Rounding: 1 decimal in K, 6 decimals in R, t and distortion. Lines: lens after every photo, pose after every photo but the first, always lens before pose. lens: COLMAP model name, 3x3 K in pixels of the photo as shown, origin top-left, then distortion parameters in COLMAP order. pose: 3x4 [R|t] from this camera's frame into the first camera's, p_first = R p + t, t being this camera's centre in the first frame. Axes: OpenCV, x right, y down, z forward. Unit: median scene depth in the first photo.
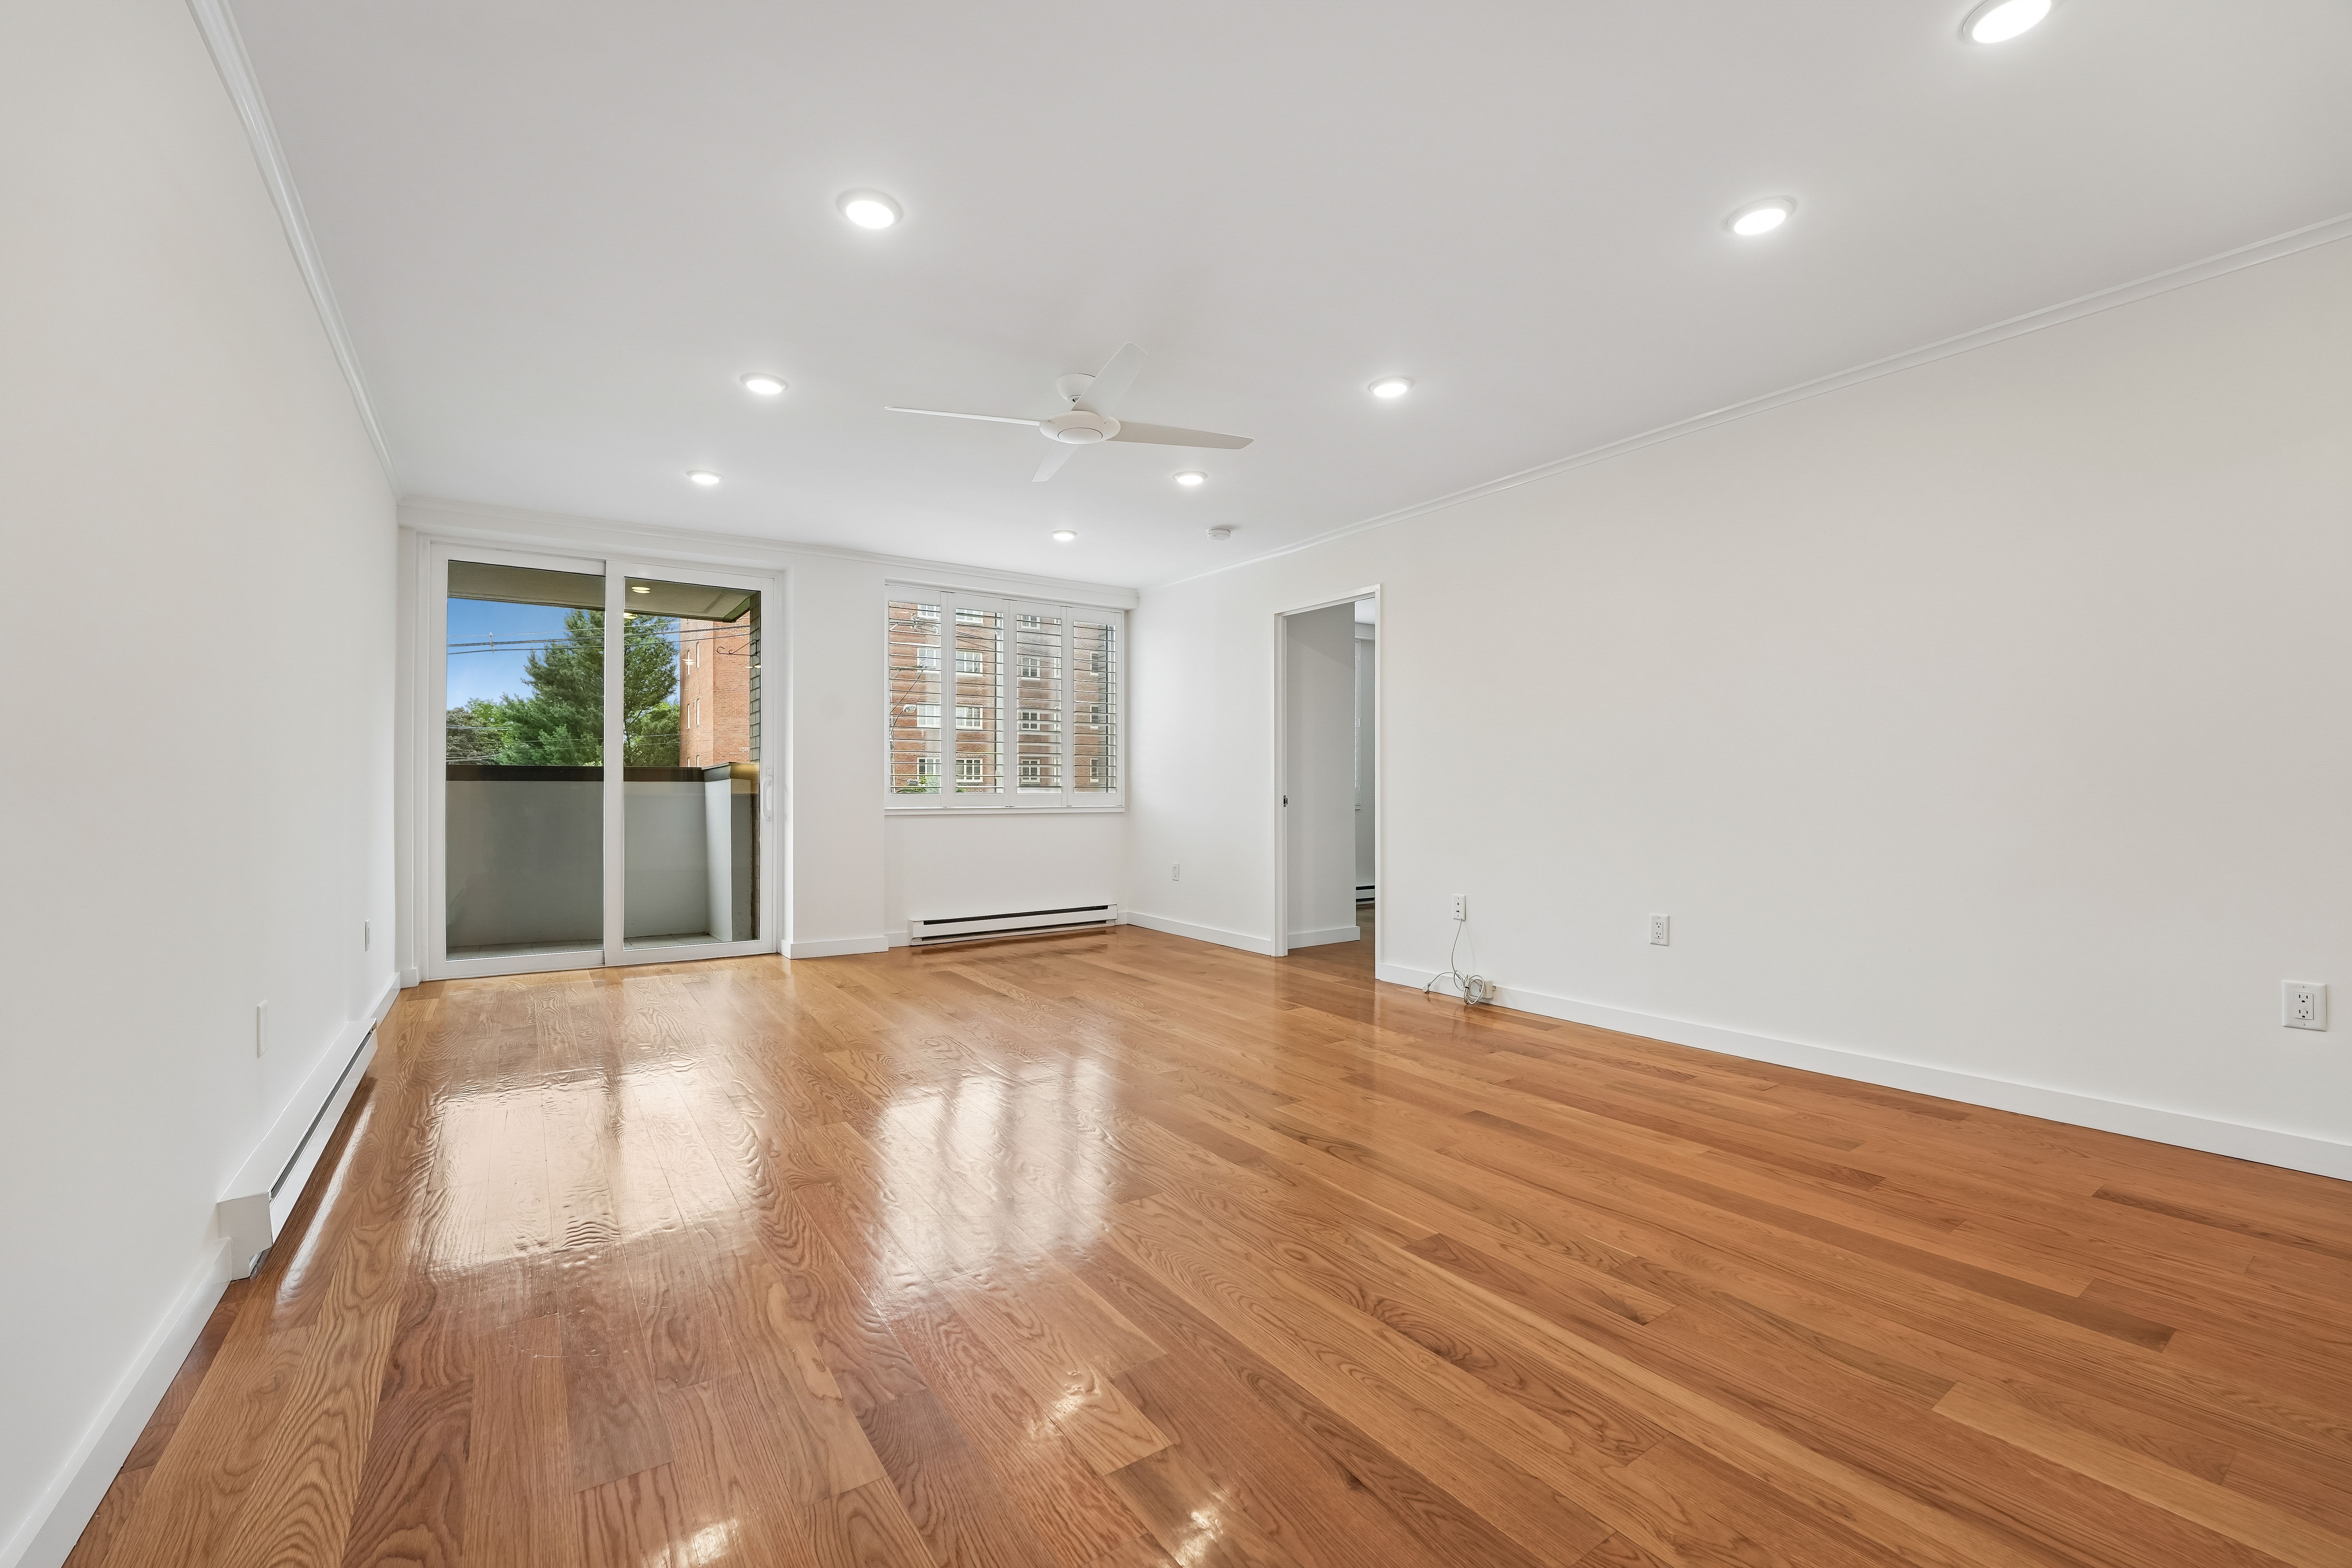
lens RADIAL K [[963.0, 0, 1169.0], [0, 963.0, 776.6], [0, 0, 1]] dist [-0.001677, -0.012010]
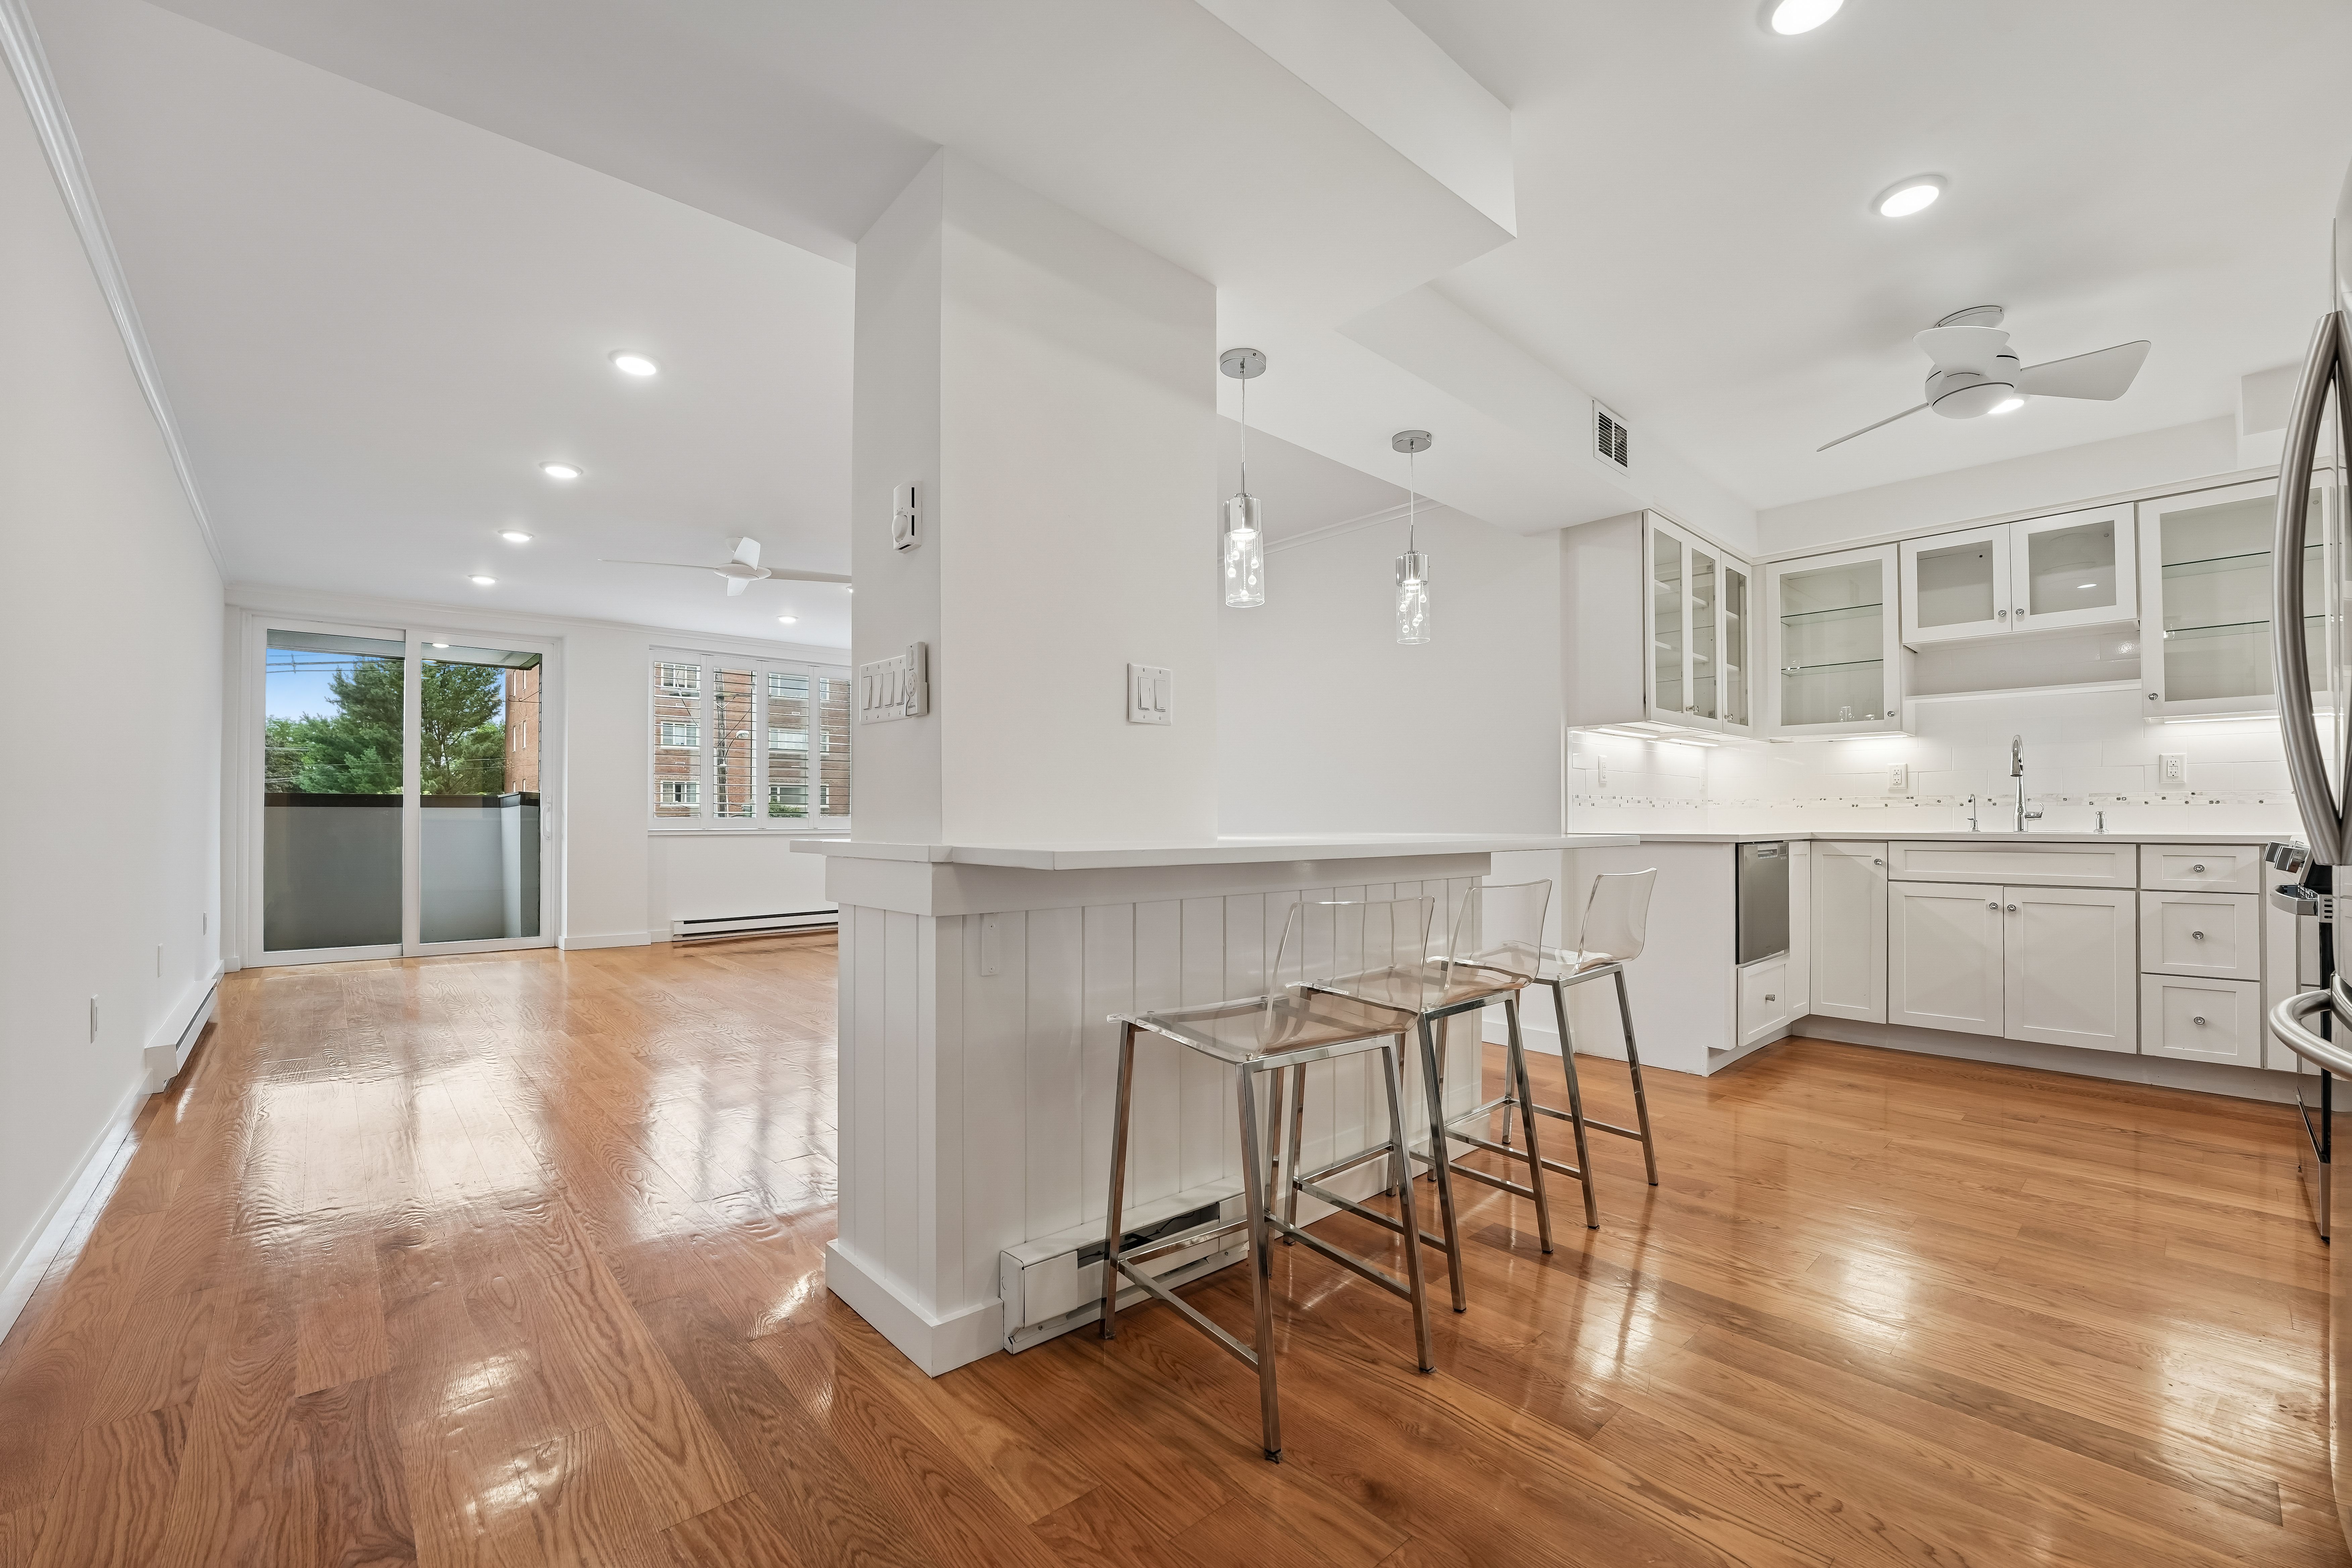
lens RADIAL K [[969.4, 0, 1181.9], [0, 969.4, 790.6], [0, 0, 1]] dist [-0.017721, 0.001062]
pose [[0.990408, 0.003685, 0.138126, 0.225821], [-0.002113, 0.999931, -0.011524, -0.005292], [-0.138159, 0.011121, 0.990348, -0.349450]]
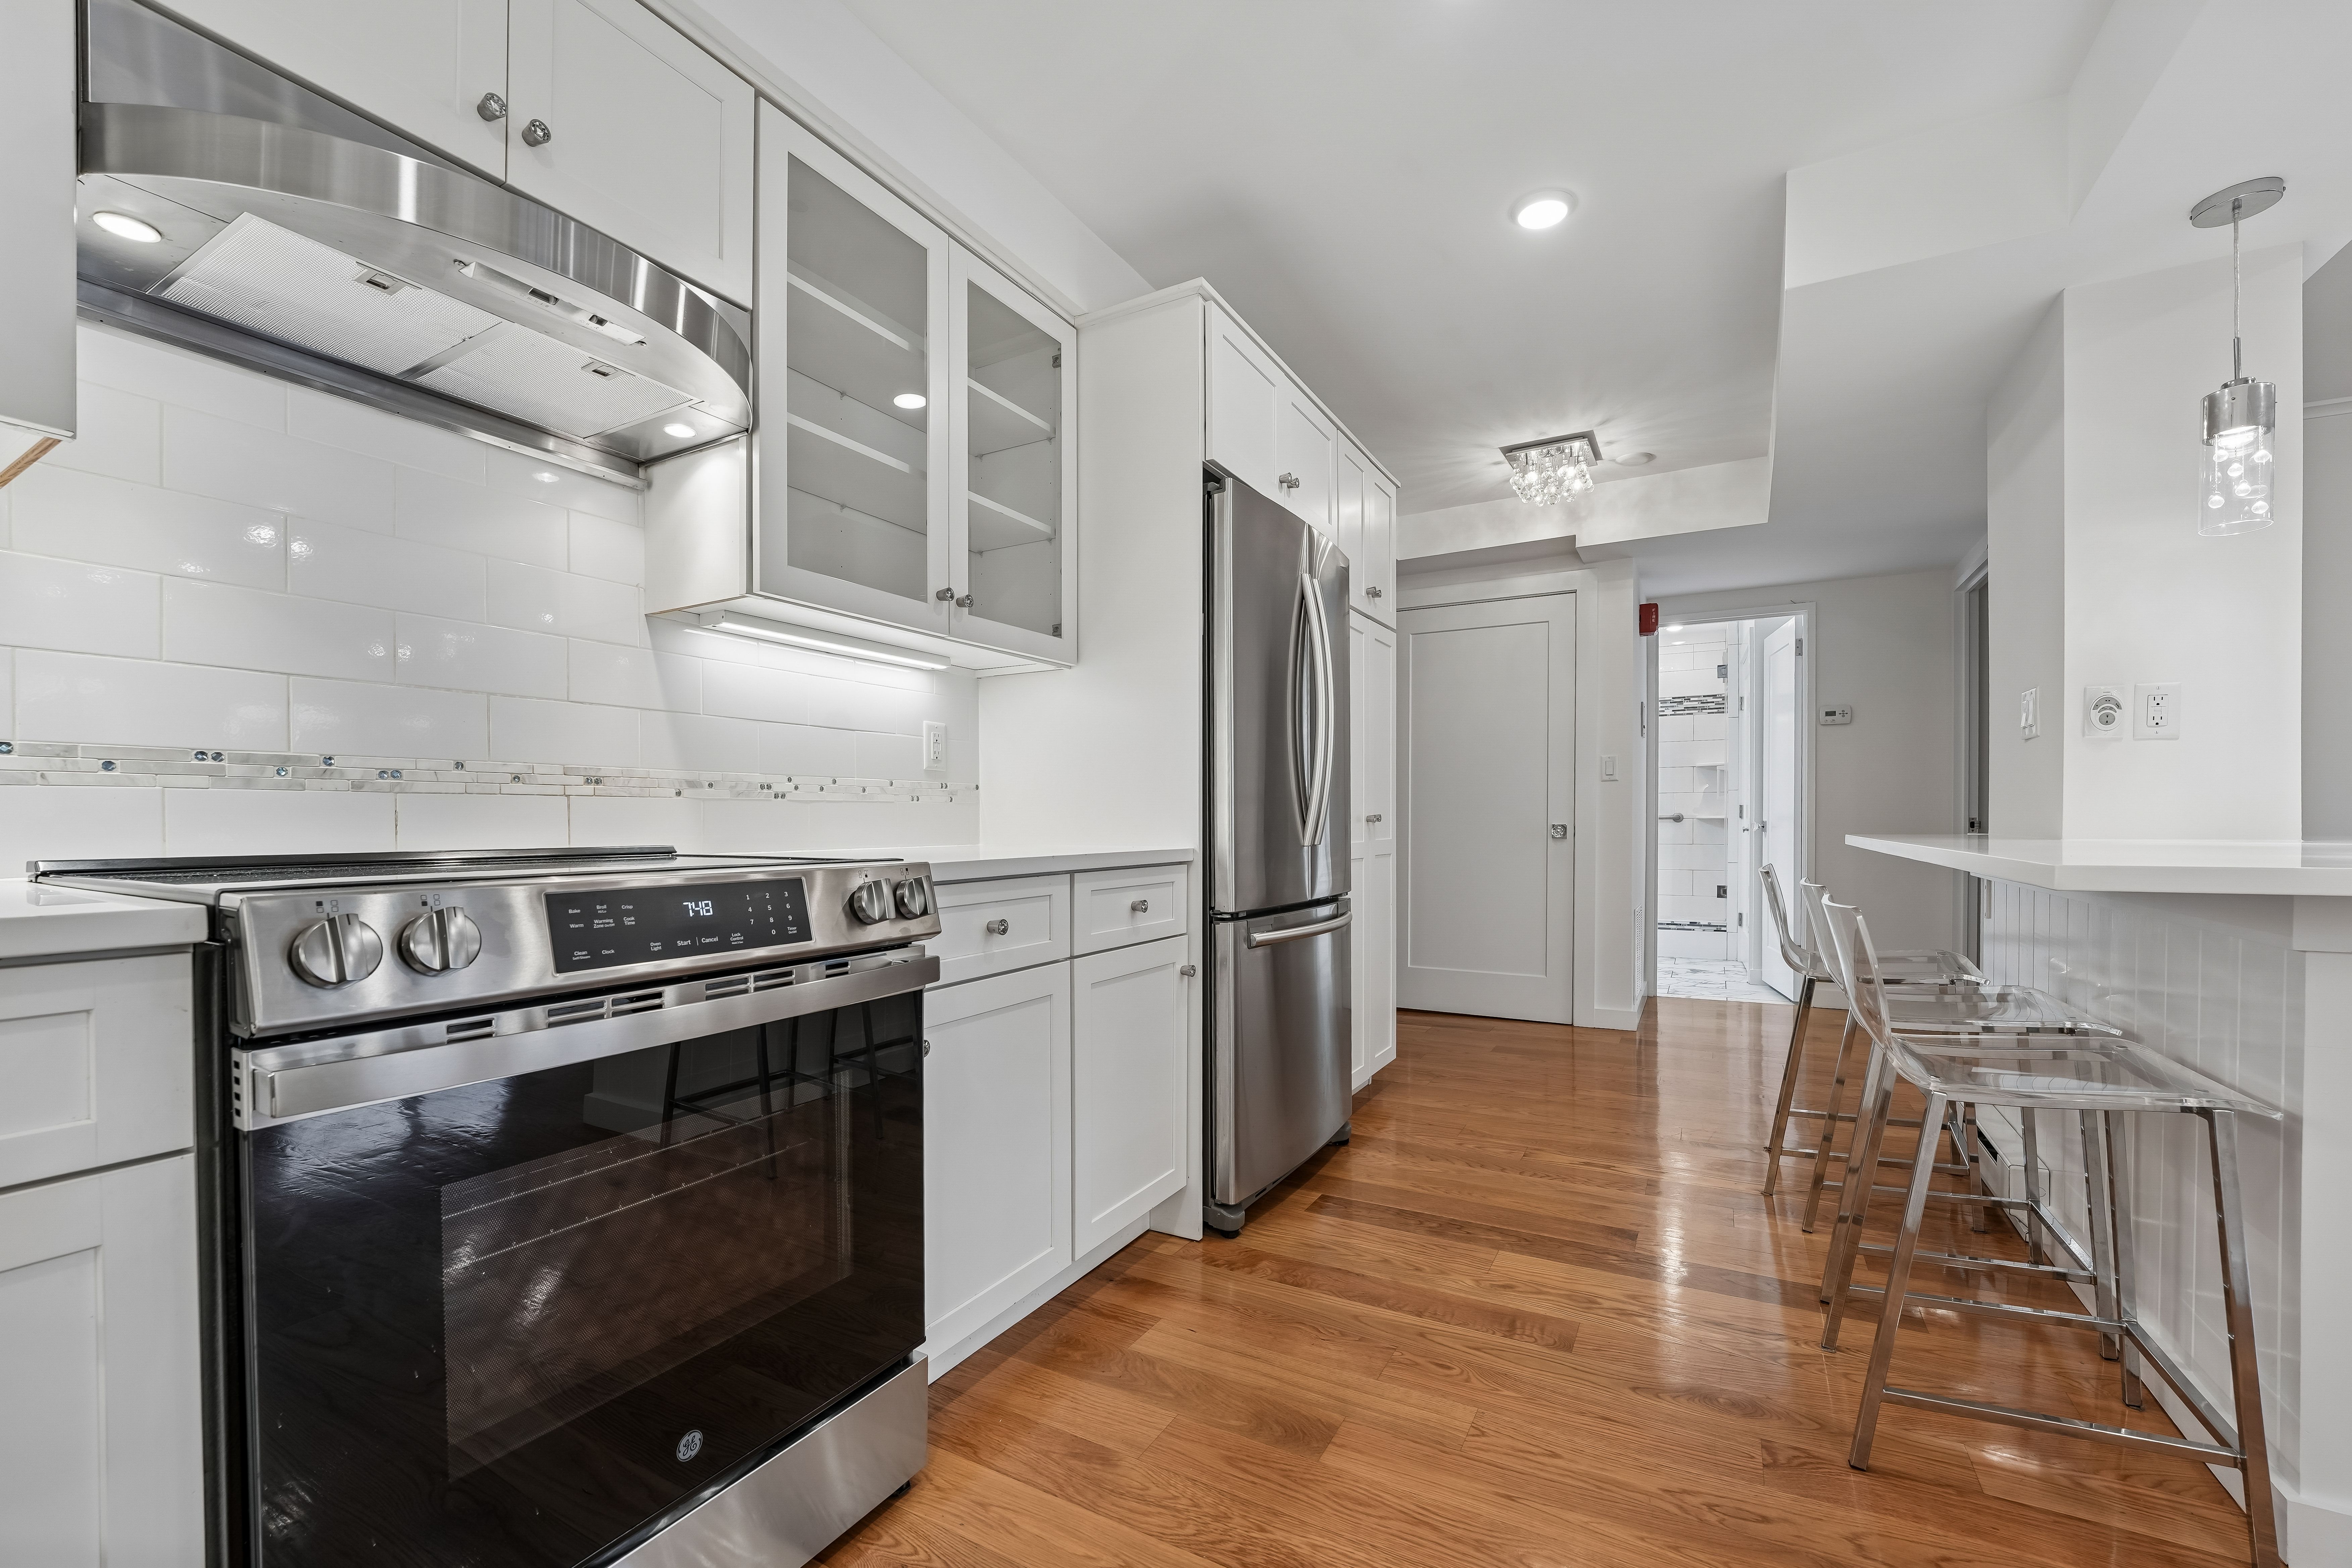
lens RADIAL K [[979.8, 0, 1179.7], [0, 979.8, 828.8], [0, 0, 1]] dist [-0.030467, 0.007582]
pose [[-0.898811, 0.009738, -0.438228, 0.810298], [0.013922, 0.999883, -0.006334, 0.003574], [0.438115, -0.011794, -0.898842, 0.254378]]
